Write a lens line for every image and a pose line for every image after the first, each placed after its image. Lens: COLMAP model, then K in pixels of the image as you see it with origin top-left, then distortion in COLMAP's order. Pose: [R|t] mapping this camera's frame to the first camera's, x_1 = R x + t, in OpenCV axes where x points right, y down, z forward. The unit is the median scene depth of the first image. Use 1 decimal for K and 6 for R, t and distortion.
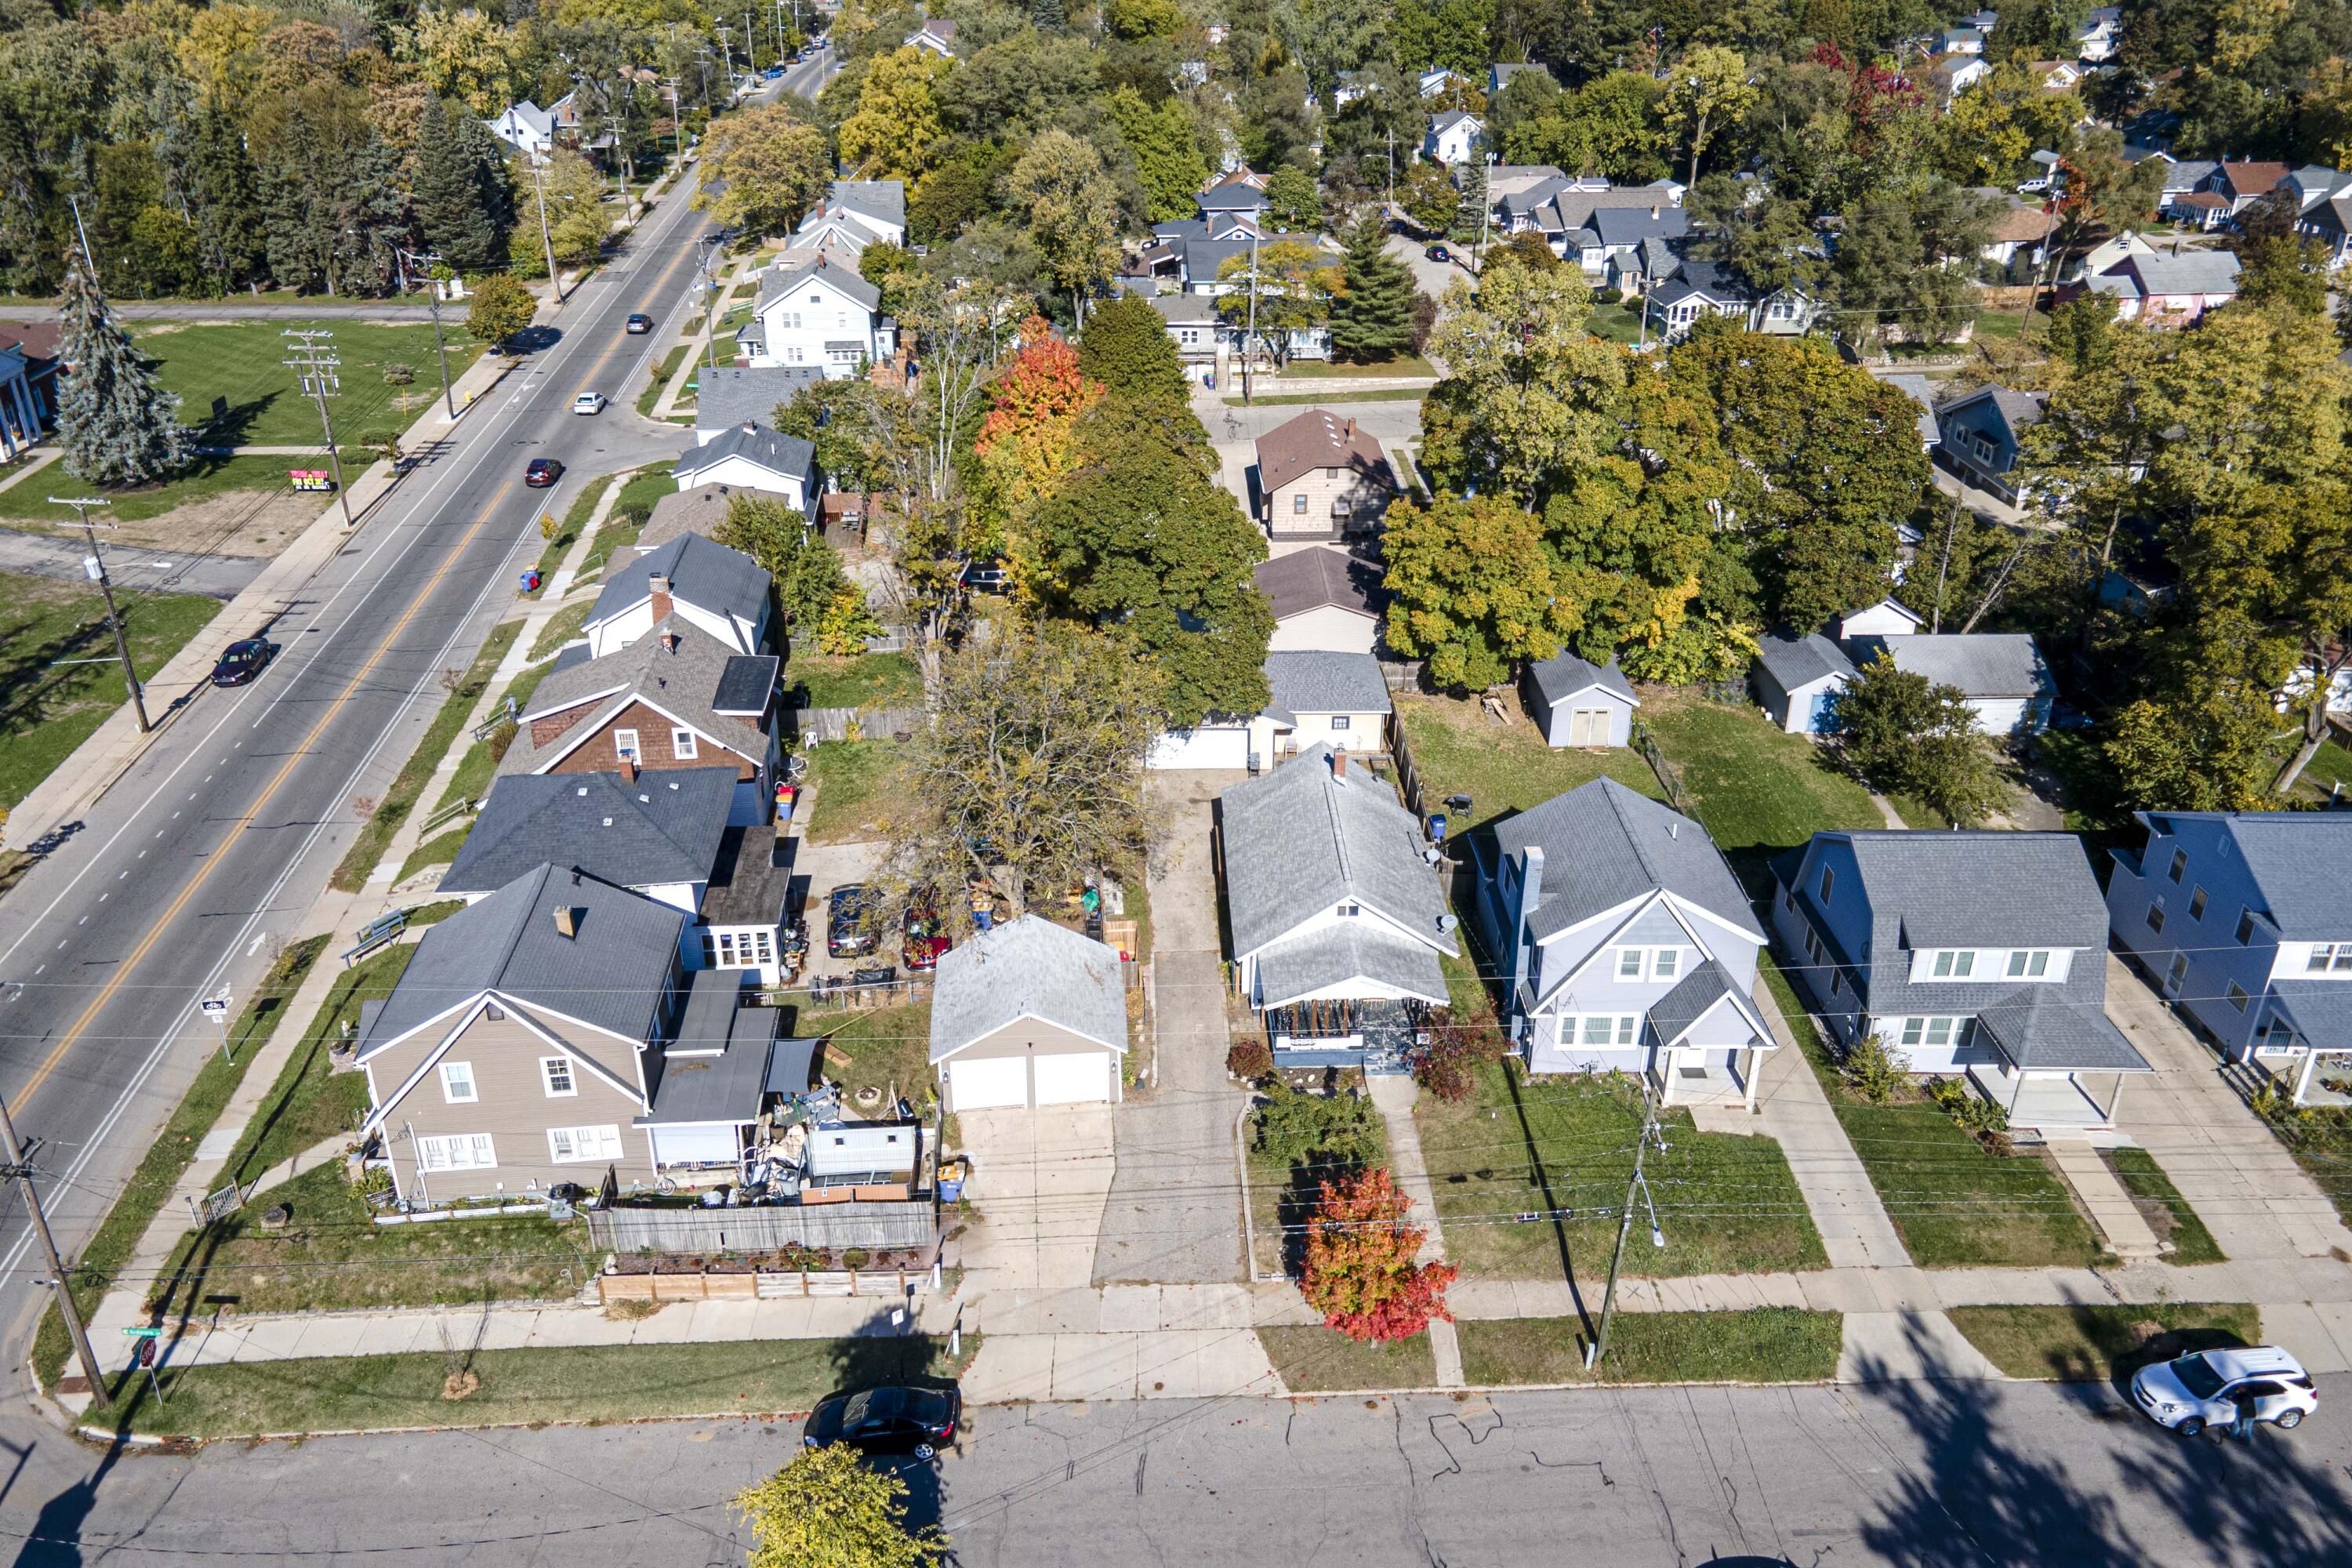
lens RADIAL K [[1709.6, 0, 1177.3], [0, 1709.6, 722.2], [0, 0, 1]] dist [0.031584, 0.011034]
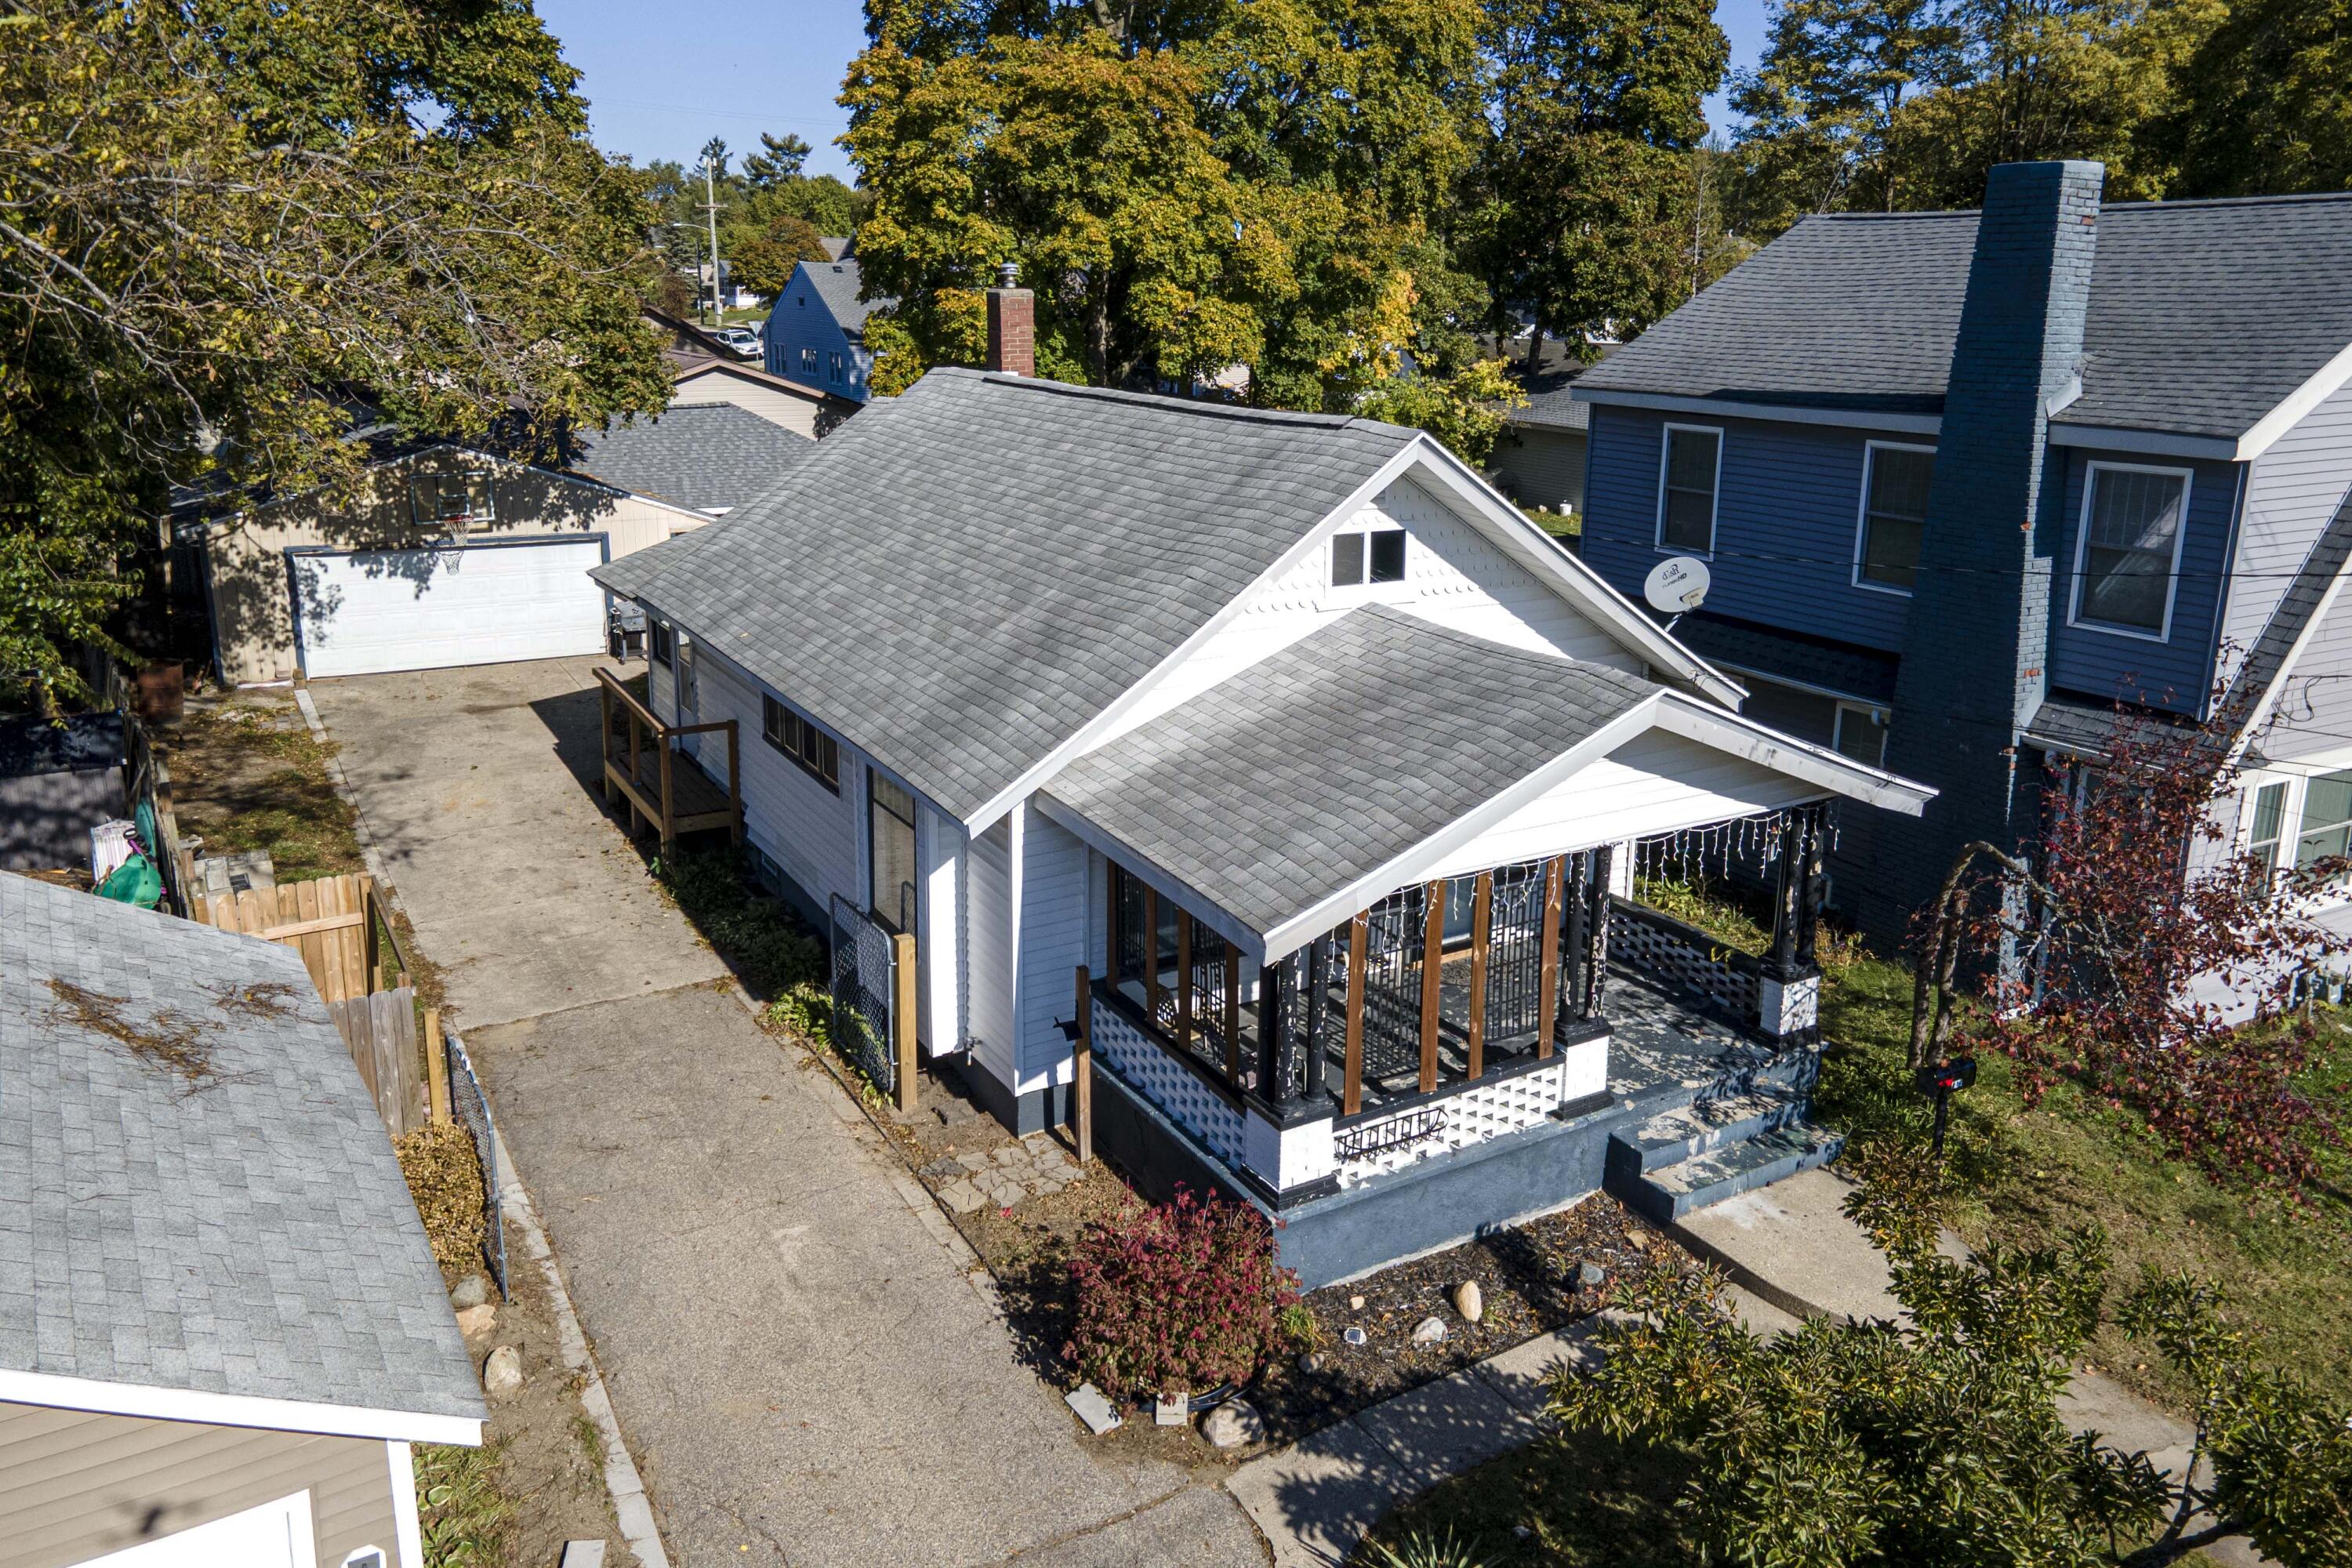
lens RADIAL K [[1743.3, 0, 1177.8], [0, 1743.3, 695.2], [0, 0, 1]] dist [0.046473, 0.001095]
pose [[0.881063, -0.105150, 0.461163, -0.037847], [0.201487, 0.965529, -0.164795, 0.170163], [-0.427938, 0.238113, 0.871878, 0.838053]]
